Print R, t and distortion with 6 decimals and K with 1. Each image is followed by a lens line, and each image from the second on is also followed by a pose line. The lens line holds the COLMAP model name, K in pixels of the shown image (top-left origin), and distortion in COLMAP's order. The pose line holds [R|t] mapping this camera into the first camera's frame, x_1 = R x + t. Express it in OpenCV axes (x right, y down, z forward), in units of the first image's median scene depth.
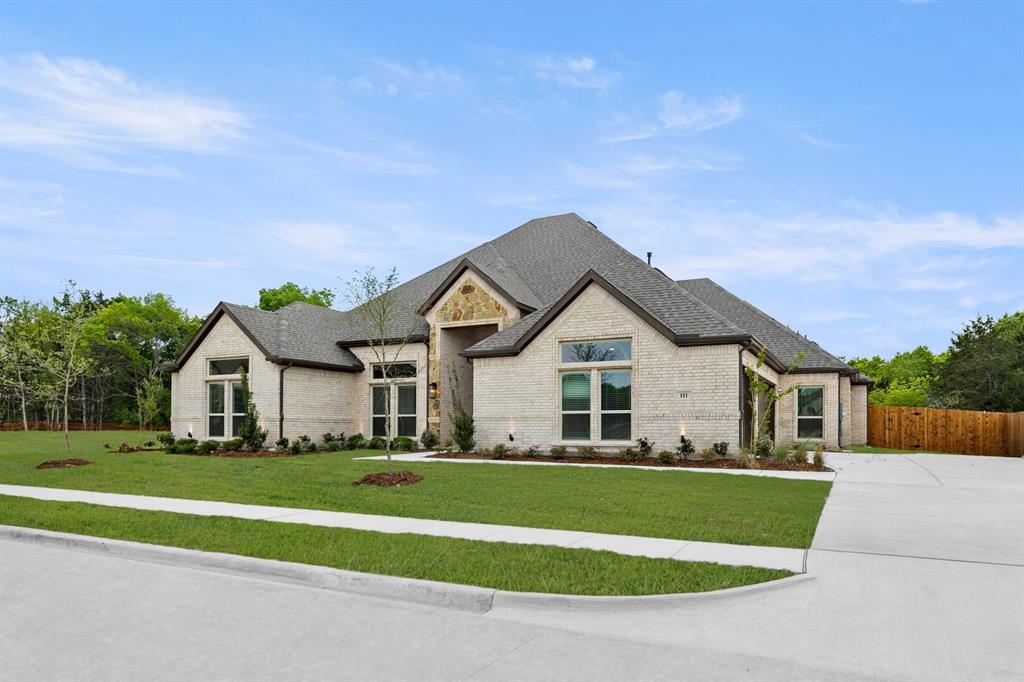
lens RADIAL K [[410.6, 0, 511.9], [0, 410.6, 340.6], [0, 0, 1]] dist [0.001545, 0.000165]
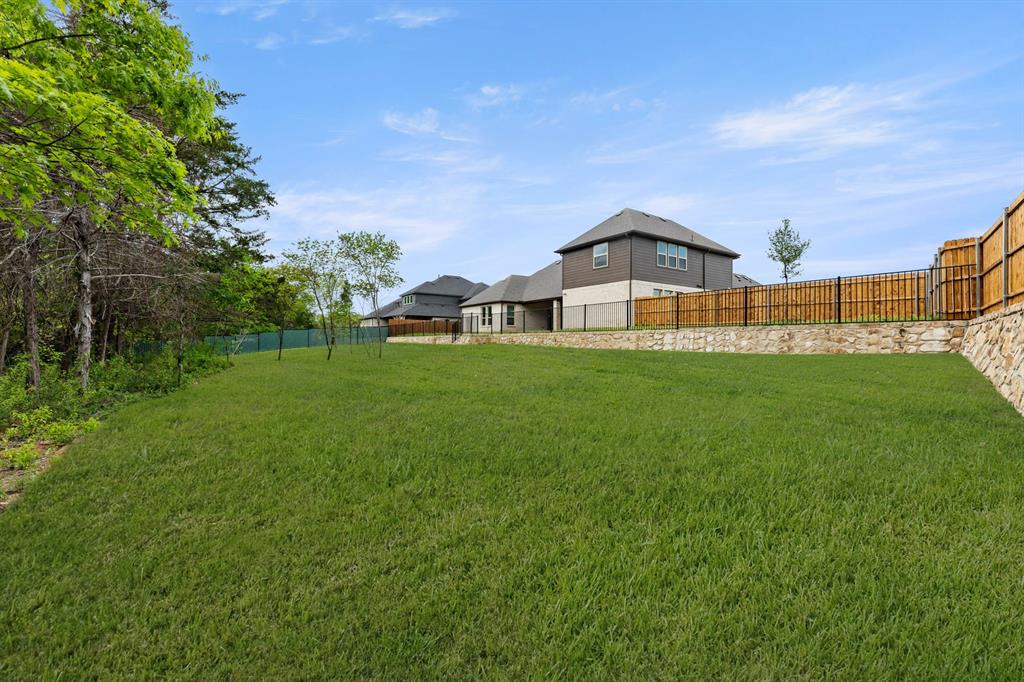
lens RADIAL K [[410.6, 0, 511.7], [0, 410.6, 342.6], [0, 0, 1]] dist [0.001545, 0.000165]
pose [[0.999997, 0.000127, 0.002458, -0.837405], [-0.000133, 0.999997, 0.002568, 0.296479], [-0.002458, -0.002569, 0.999994, -0.180605]]
